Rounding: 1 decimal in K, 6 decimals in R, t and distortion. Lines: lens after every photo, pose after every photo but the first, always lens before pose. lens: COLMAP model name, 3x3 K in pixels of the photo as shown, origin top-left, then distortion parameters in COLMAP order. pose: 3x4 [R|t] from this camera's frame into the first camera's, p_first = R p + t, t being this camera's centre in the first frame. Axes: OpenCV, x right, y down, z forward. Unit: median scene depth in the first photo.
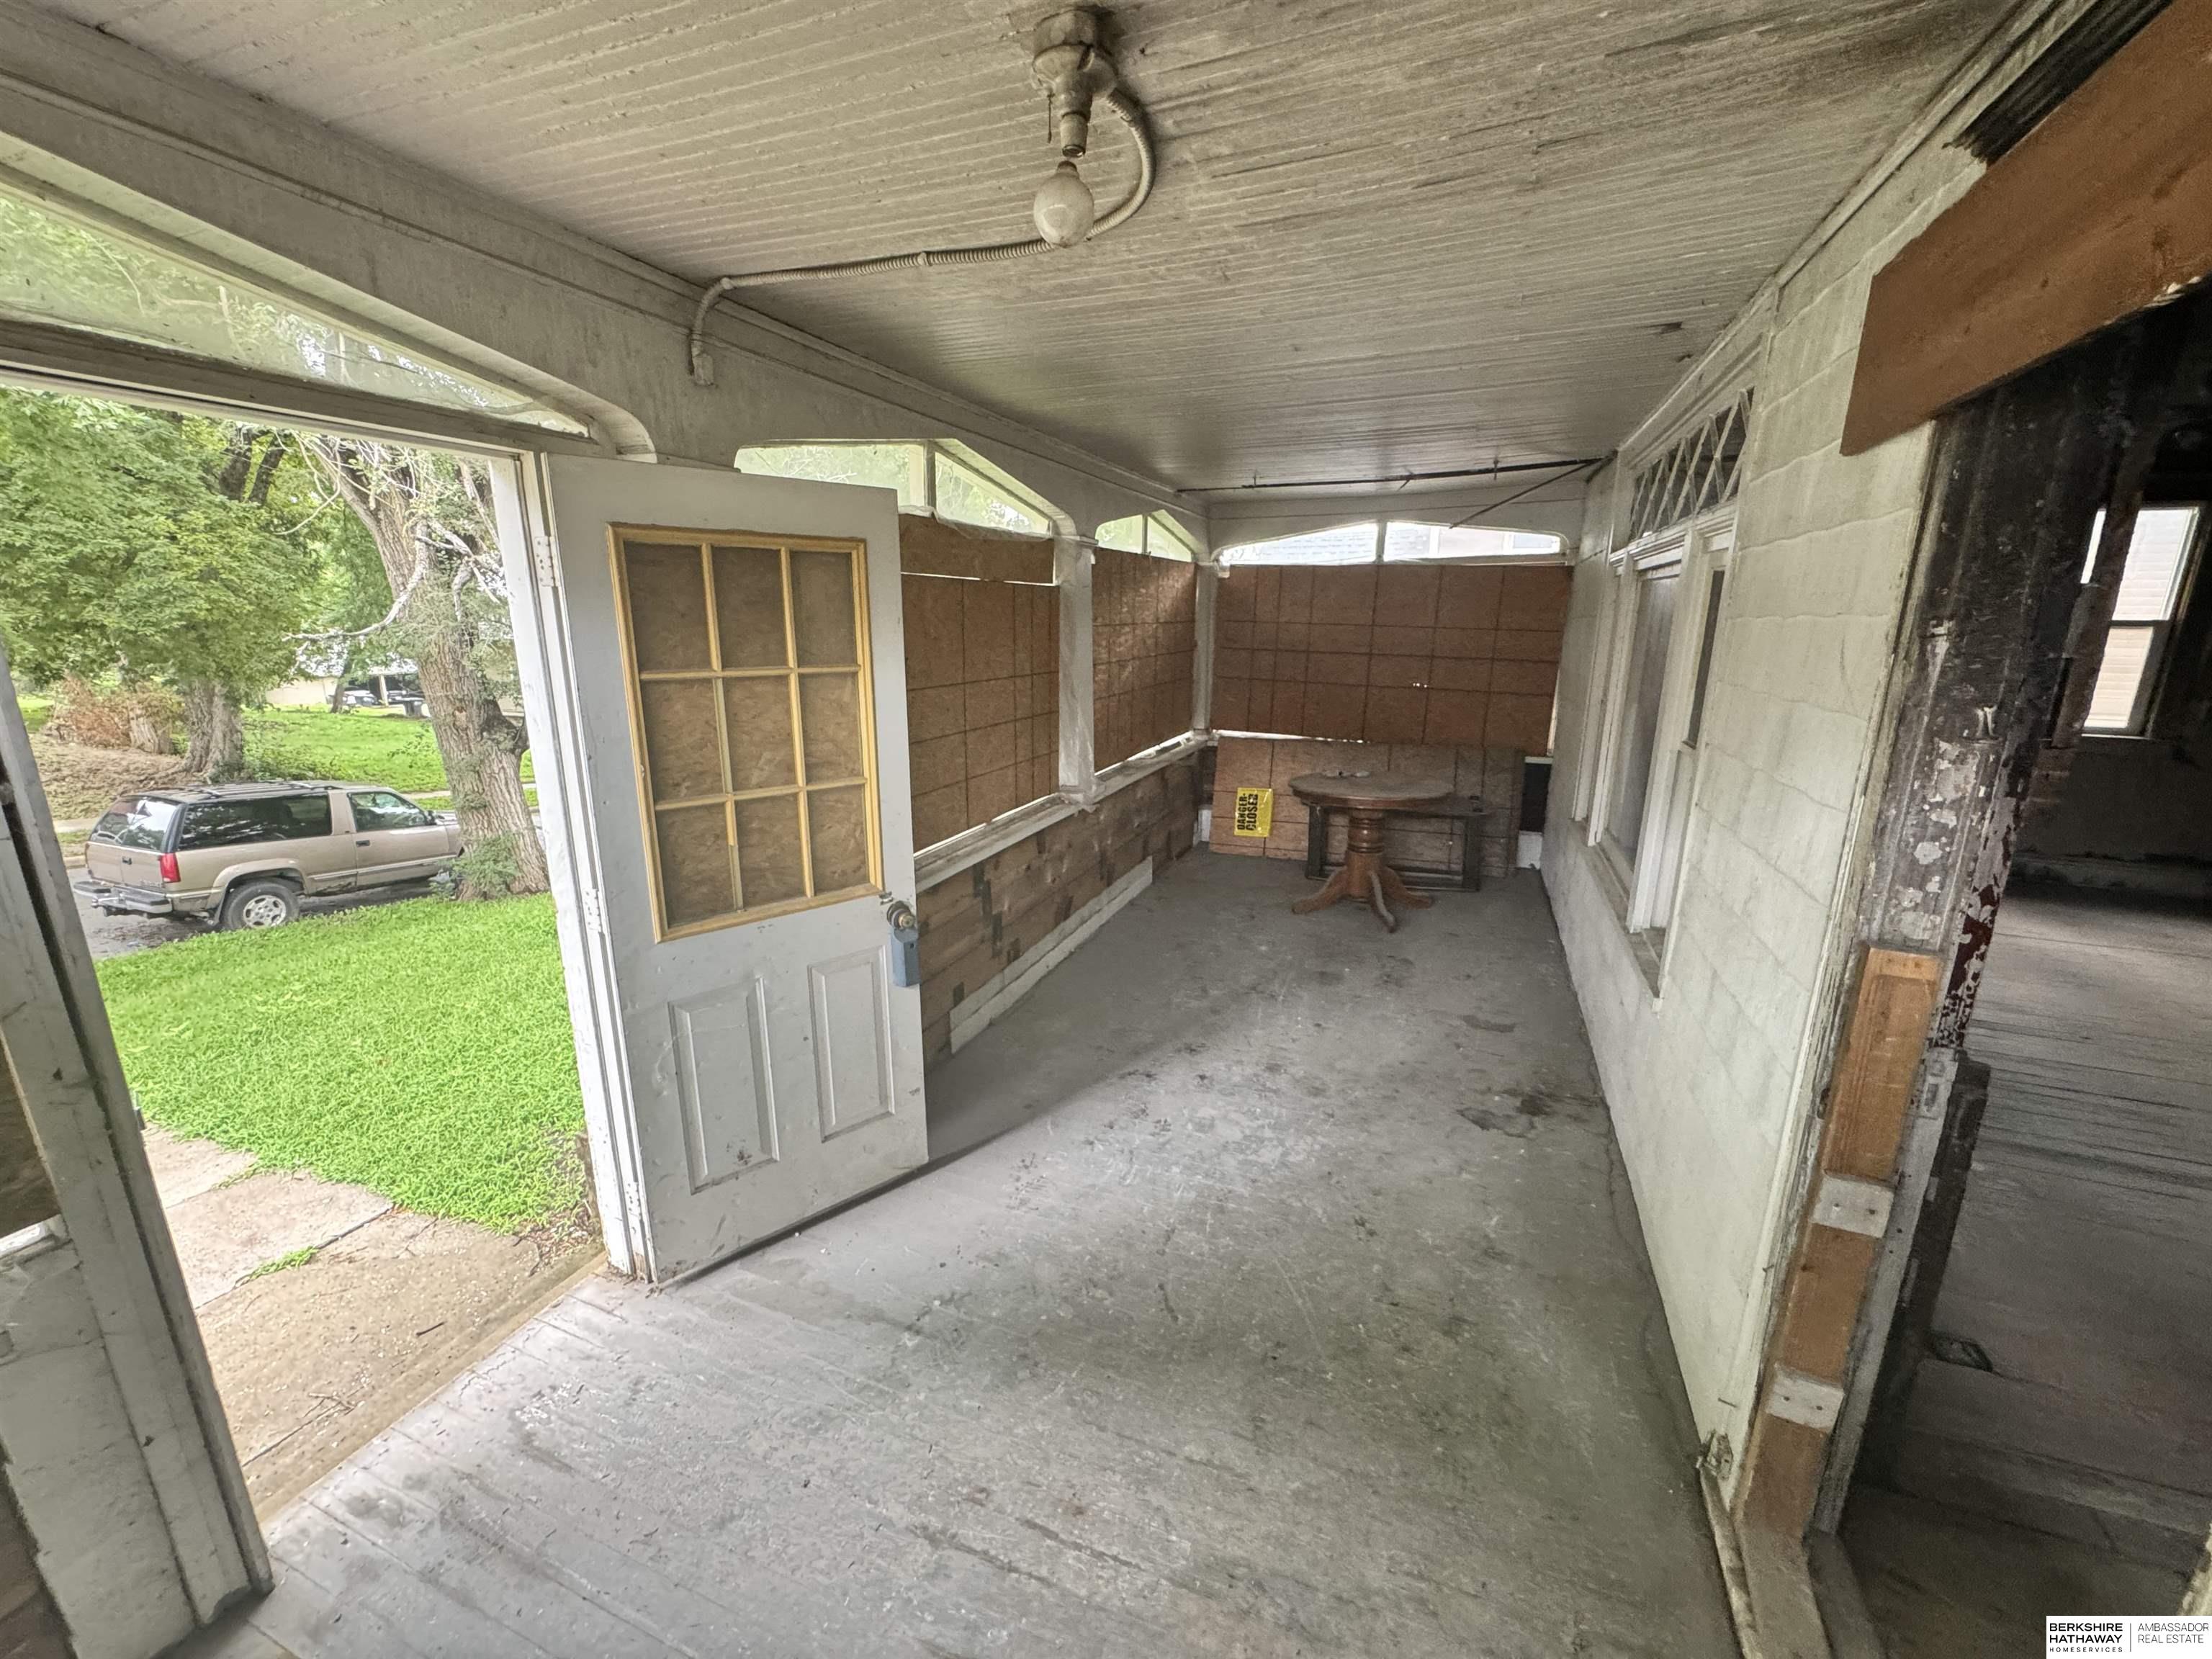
lens RADIAL K [[881.6, 0, 1112.0], [0, 881.6, 829.4], [0, 0, 1]] dist [-0.002965, 0.000475]
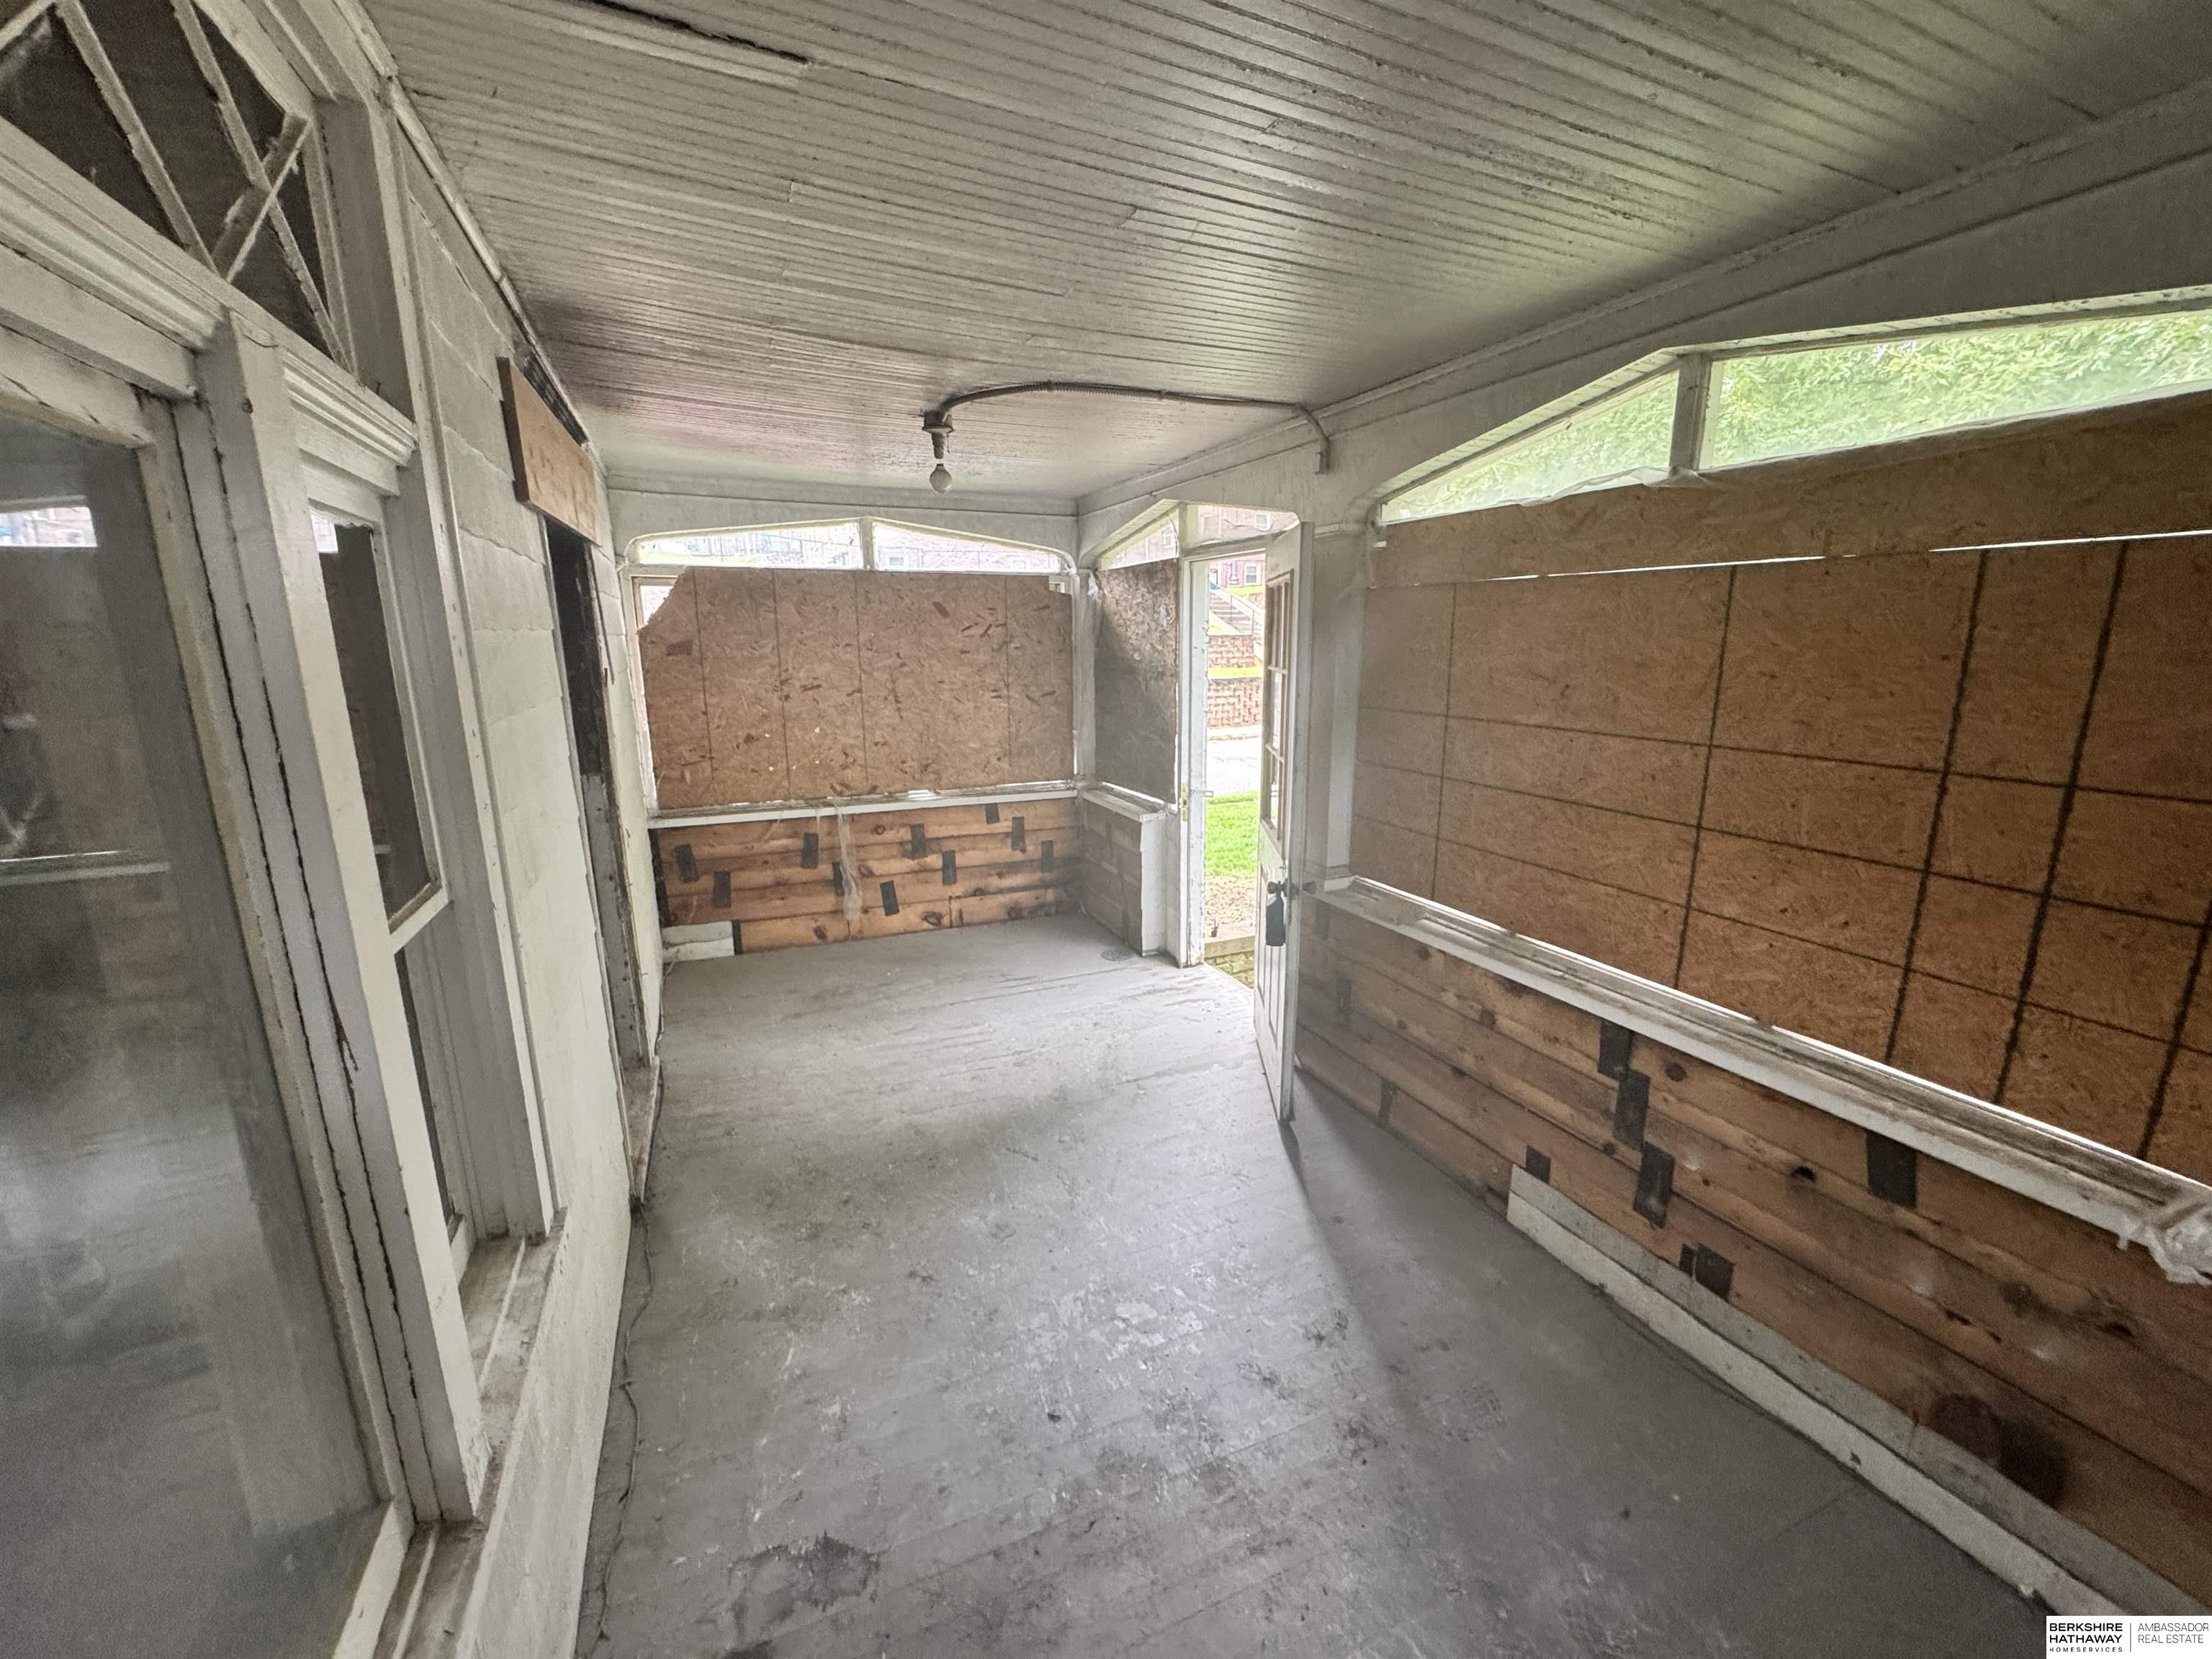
lens RADIAL K [[881.6, 0, 1106.8], [0, 881.6, 826.4], [0, 0, 1]] dist [-0.002965, 0.000475]
pose [[-0.702257, 0.151775, -0.695557, 0.560953], [-0.164811, 0.915811, 0.366233, -0.283316], [0.692584, 0.371825, -0.618121, 1.184212]]
